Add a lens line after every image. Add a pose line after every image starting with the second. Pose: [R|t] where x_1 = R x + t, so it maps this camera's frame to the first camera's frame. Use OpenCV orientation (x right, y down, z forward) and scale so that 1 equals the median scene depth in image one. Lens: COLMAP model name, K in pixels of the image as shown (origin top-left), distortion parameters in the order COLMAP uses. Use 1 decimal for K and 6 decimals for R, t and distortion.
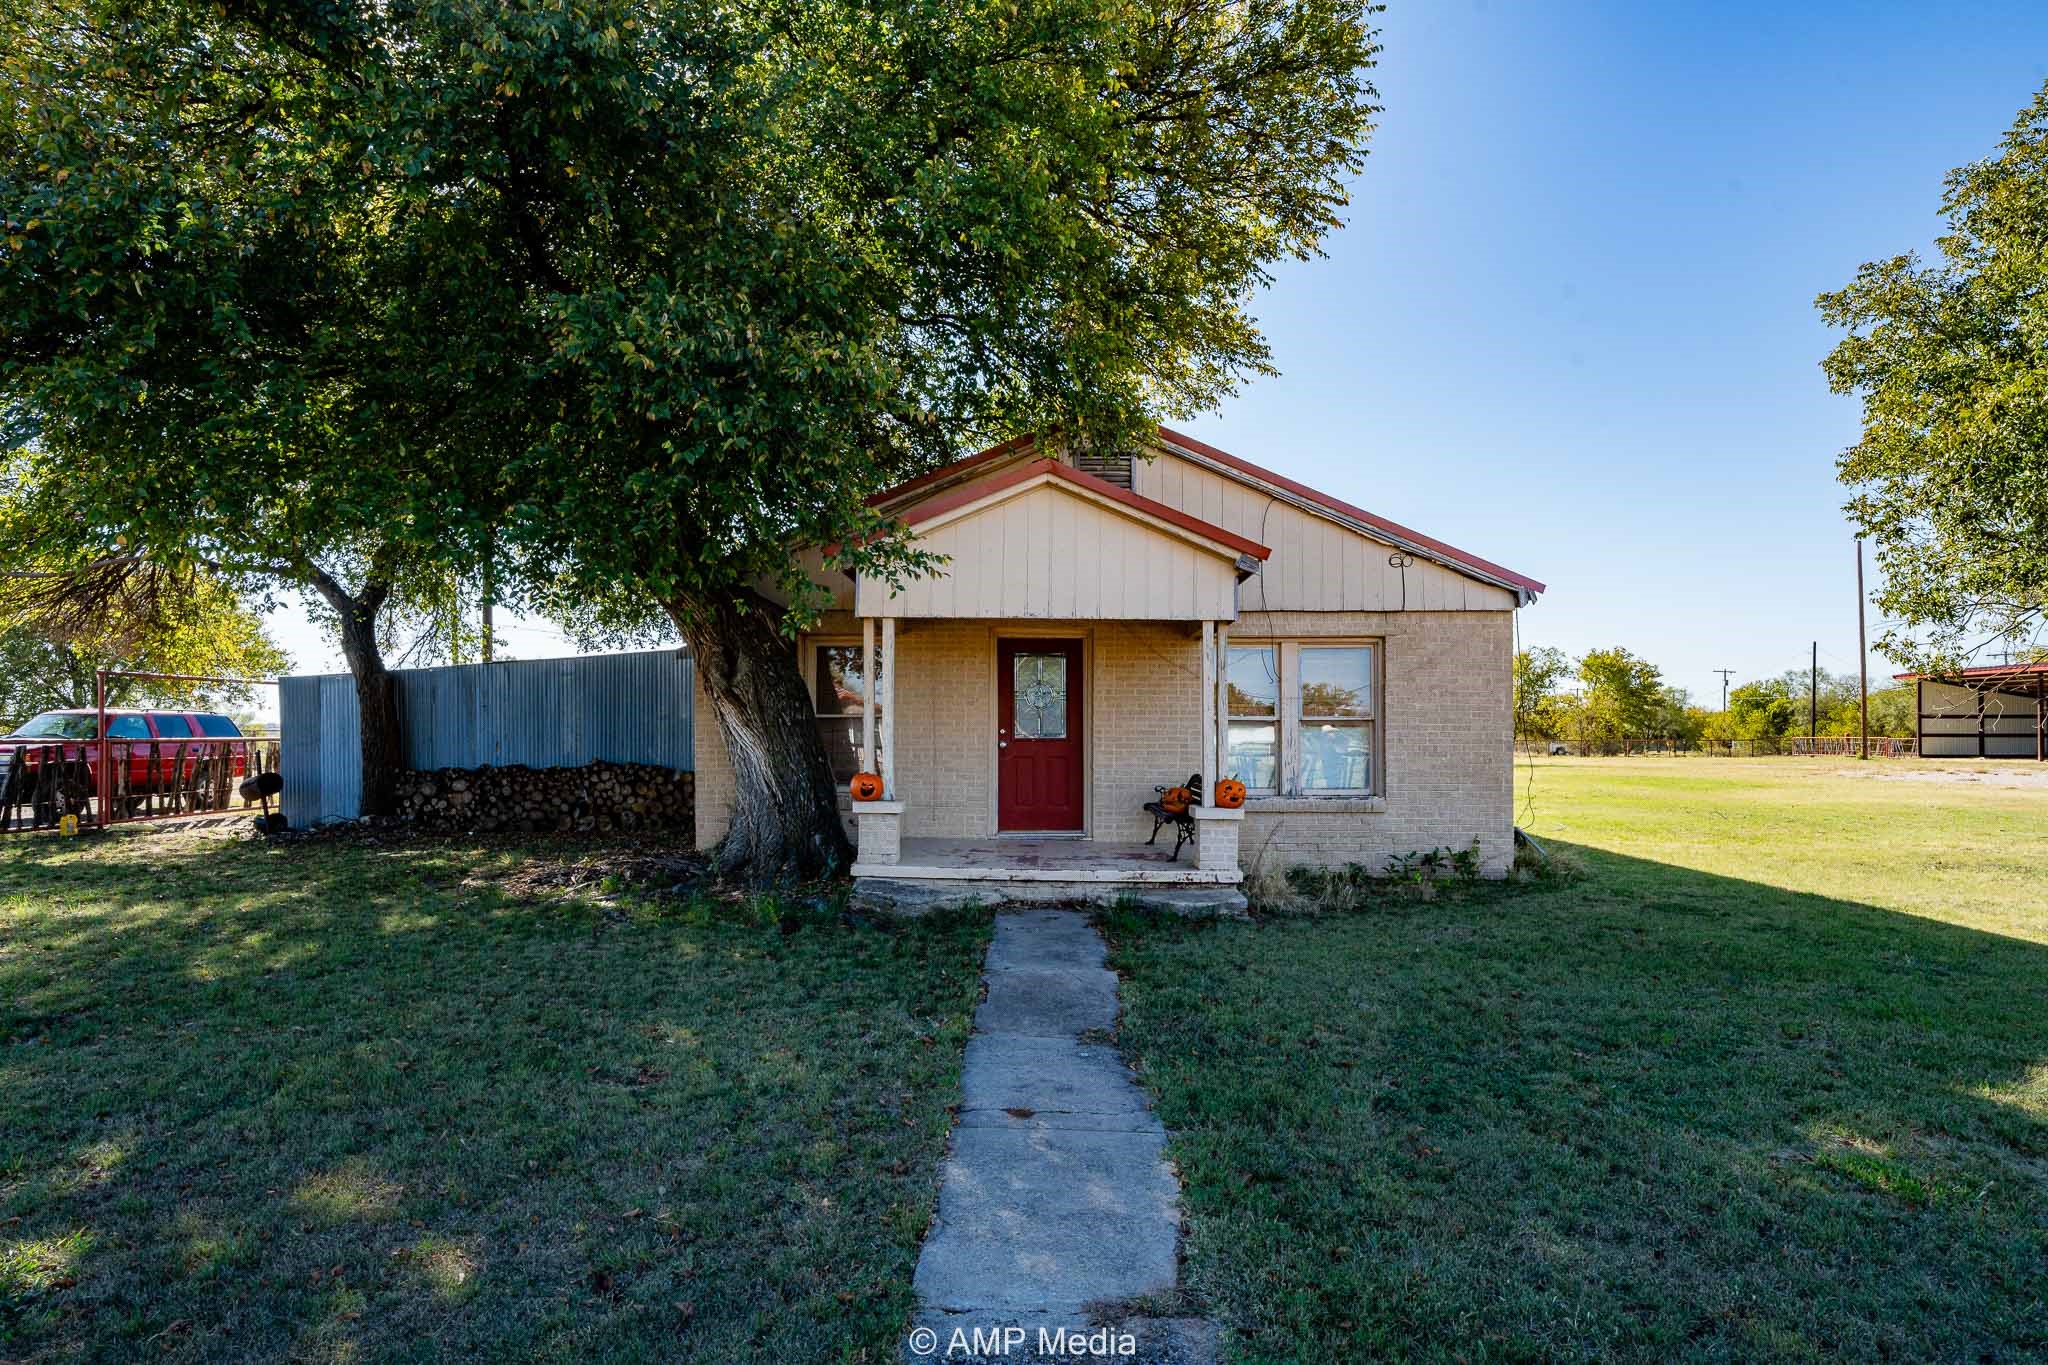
lens RADIAL K [[1068.3, 0, 1032.9], [0, 1068.3, 696.3], [0, 0, 1]] dist [0.002919, -0.000235]
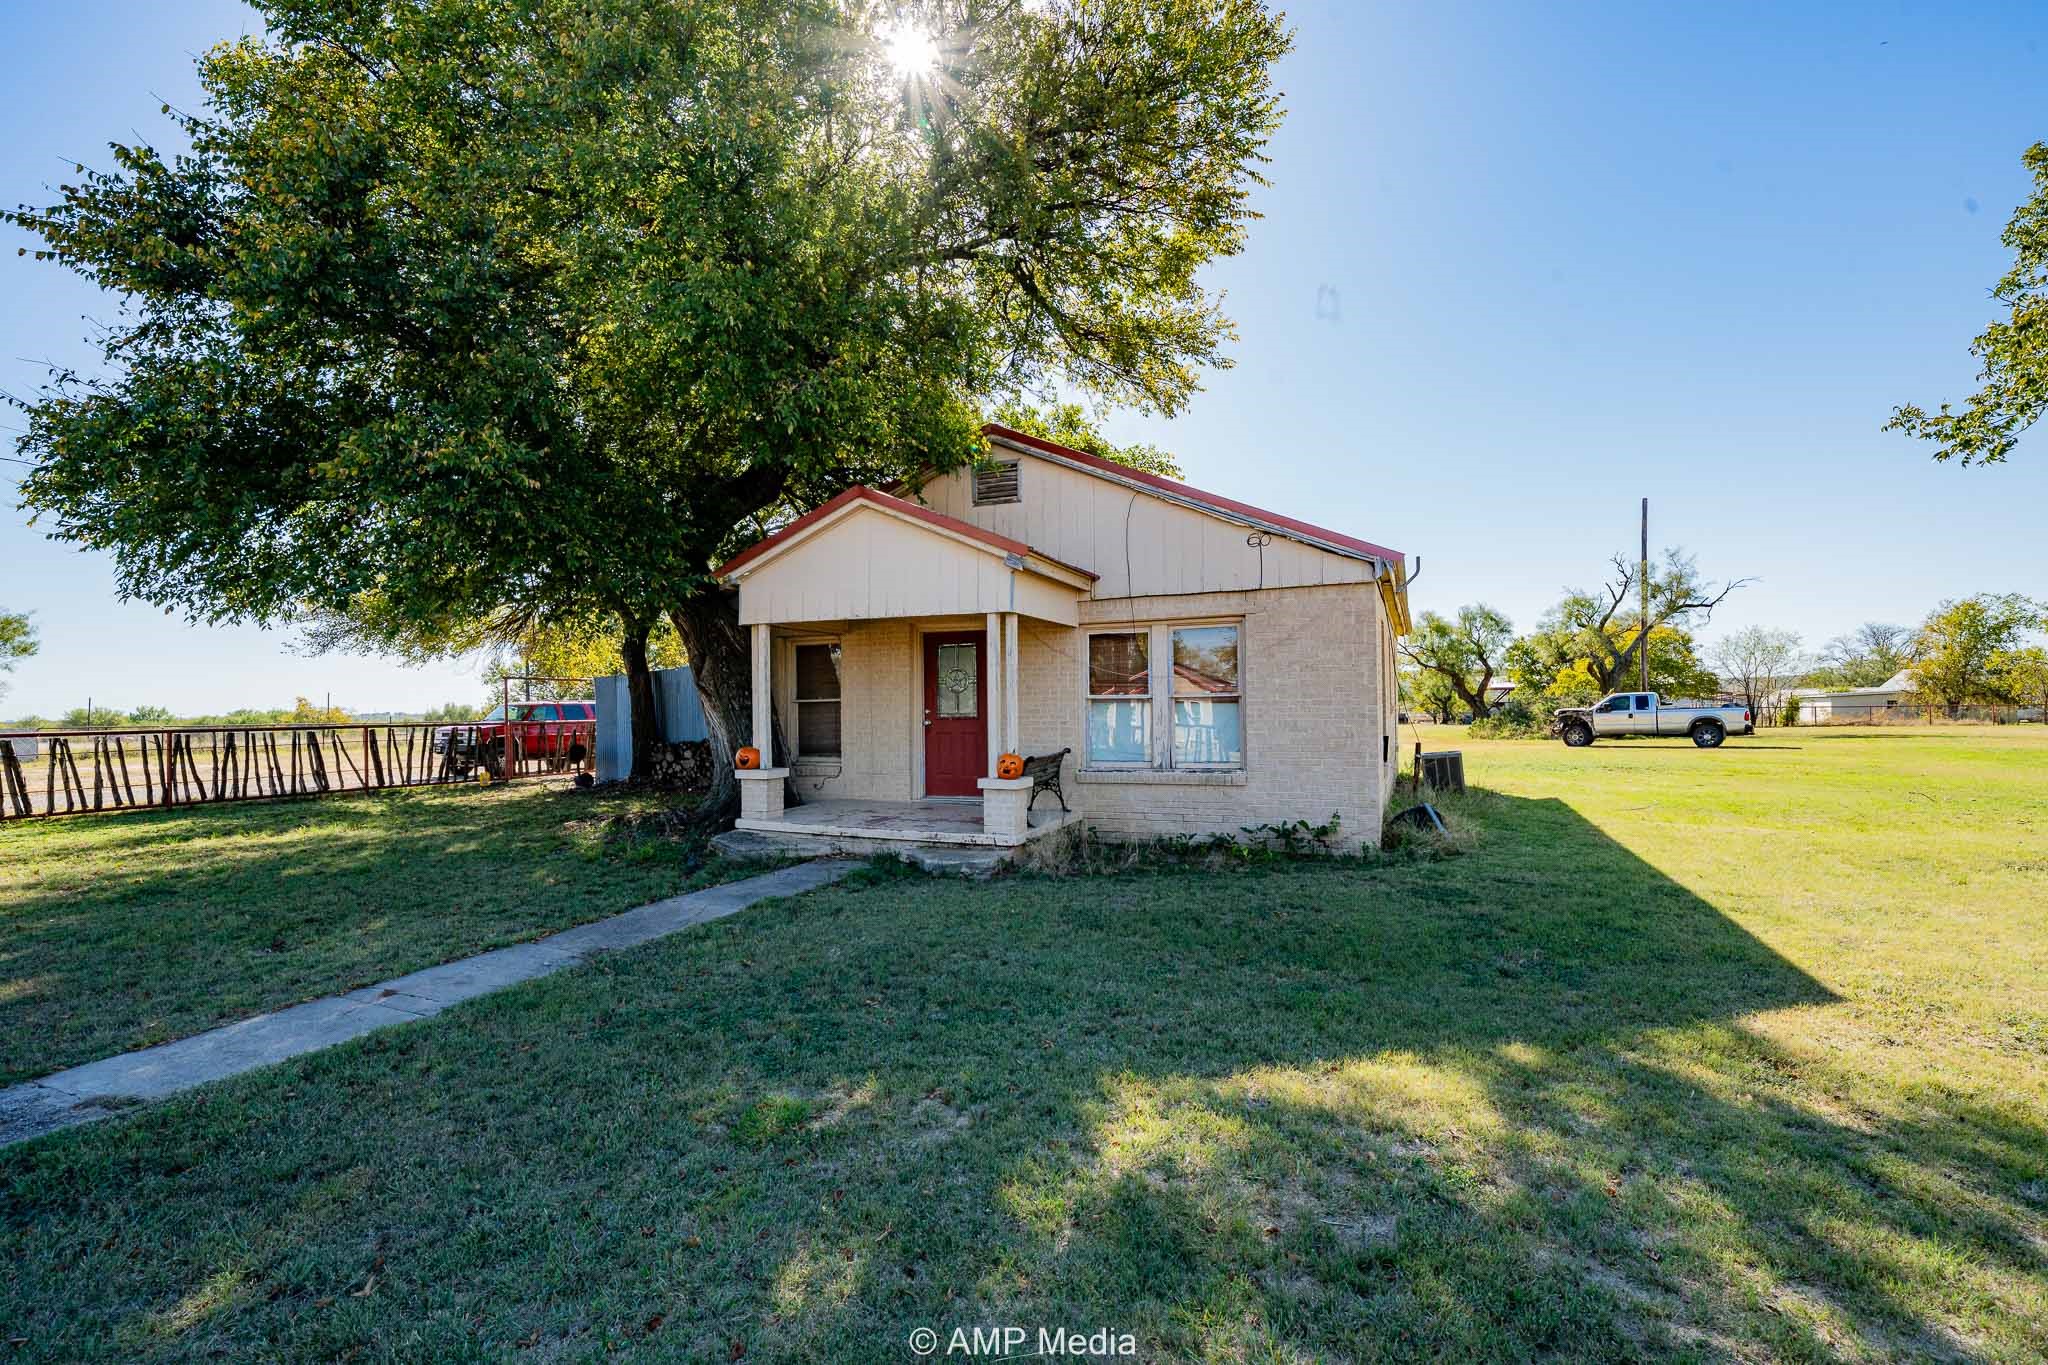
lens RADIAL K [[959.2, 0, 1024.7], [0, 959.2, 676.1], [0, 0, 1]] dist [0.004623, 0.000963]
pose [[0.919642, -0.027021, -0.391827, 0.444865], [0.027816, 0.999606, -0.003650, 0.000387], [0.391772, -0.007542, 0.920032, 0.058780]]
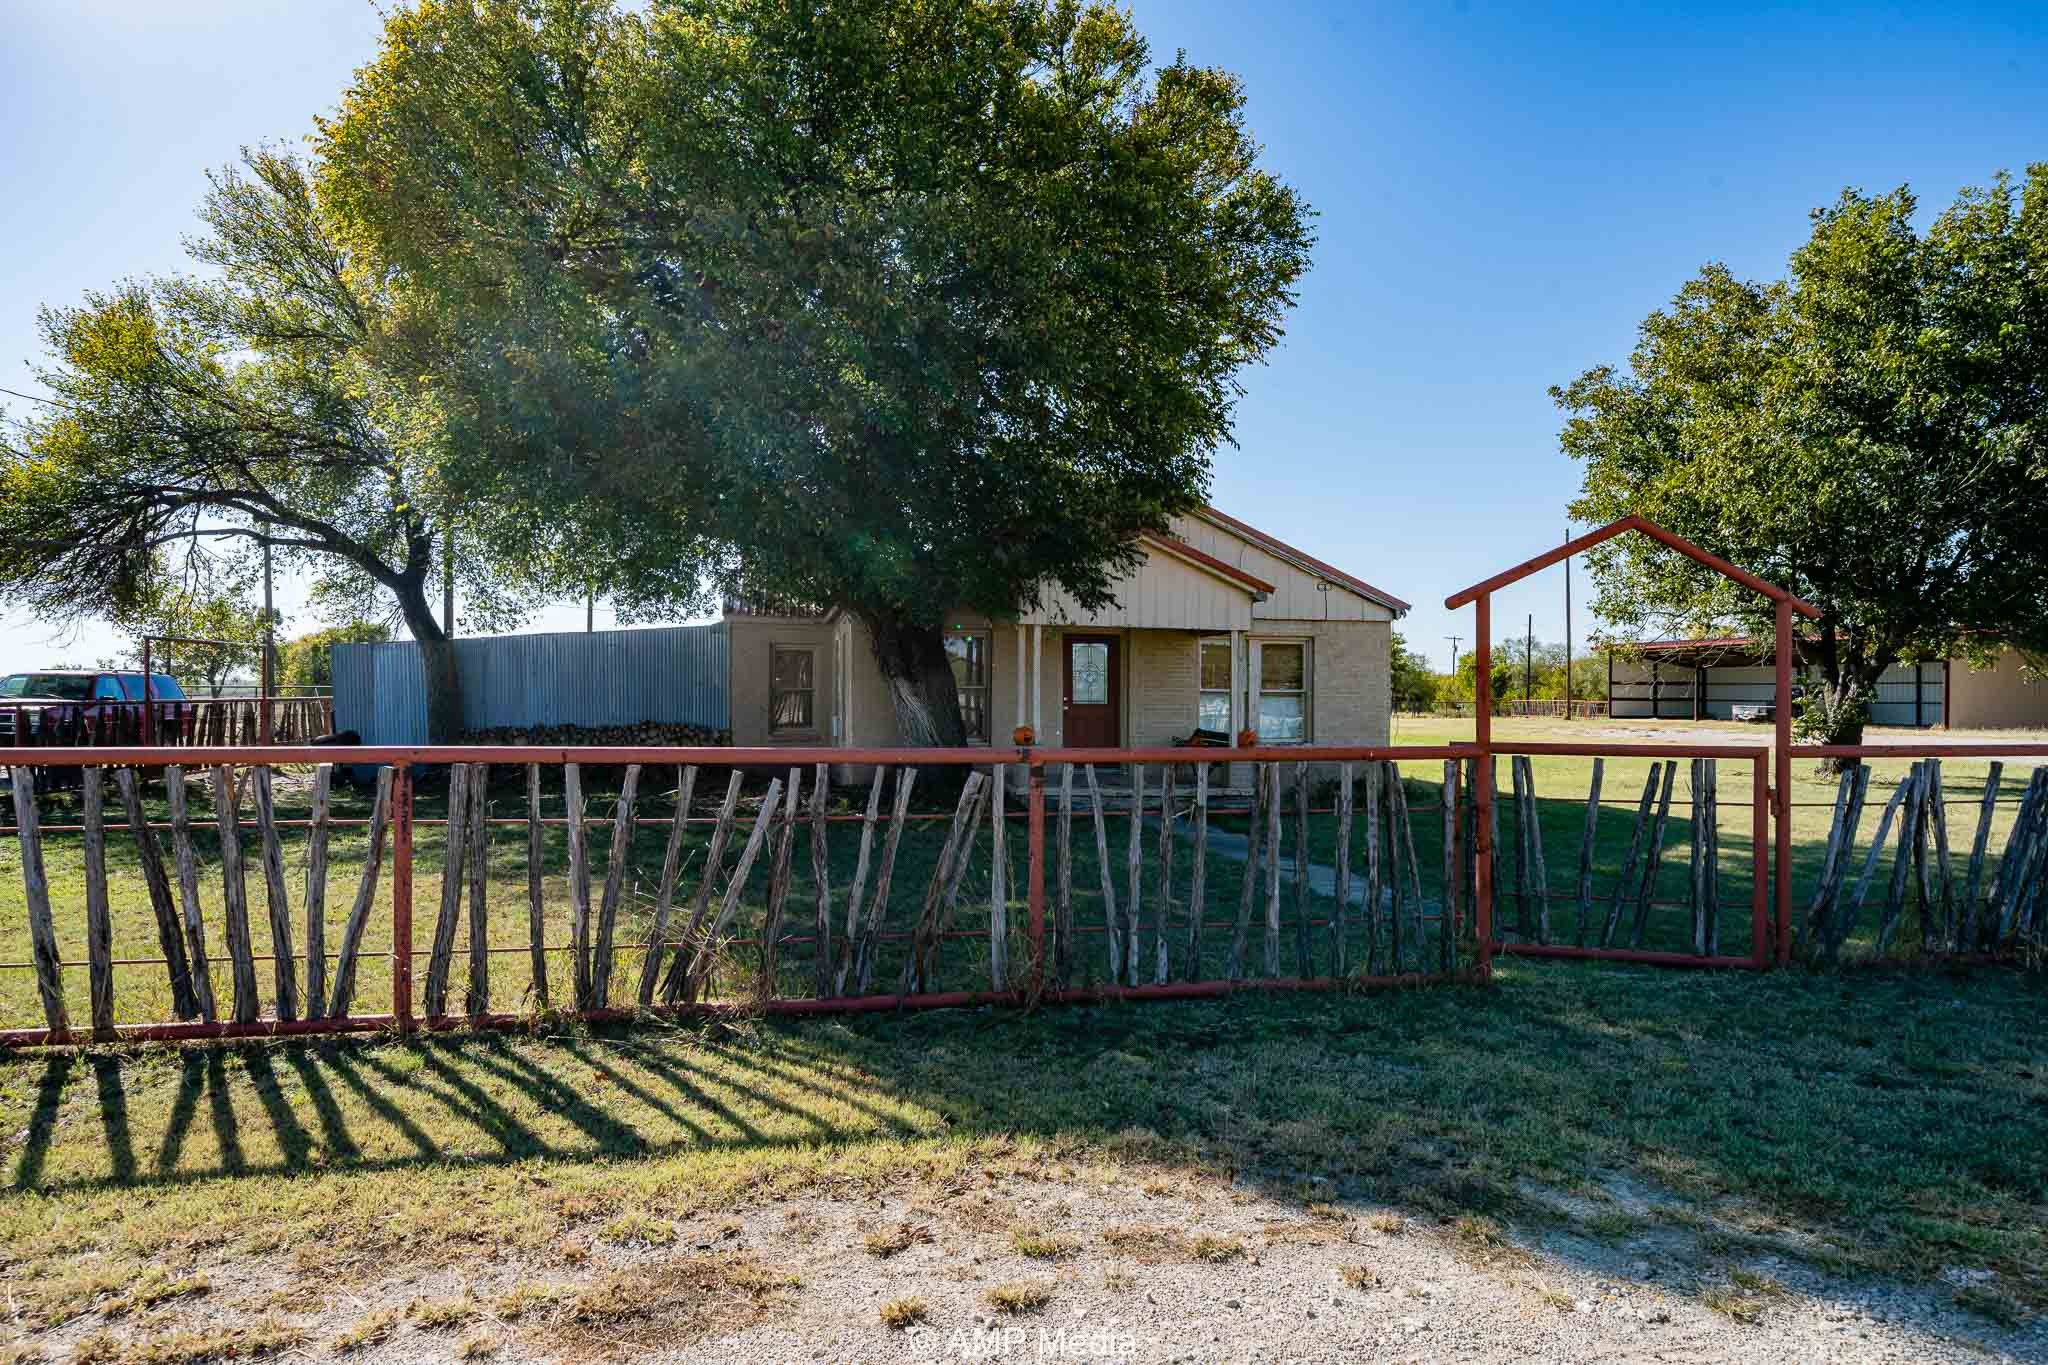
lens RADIAL K [[1194.4, 0, 1017.8], [0, 1194.4, 685.8], [0, 0, 1]] dist [0.008651, 0.000680]
pose [[0.972611, 0.006195, 0.232354, -0.419486], [-0.013131, 0.999513, 0.028314, -0.026682], [-0.232066, -0.030589, 0.972219, -0.485765]]
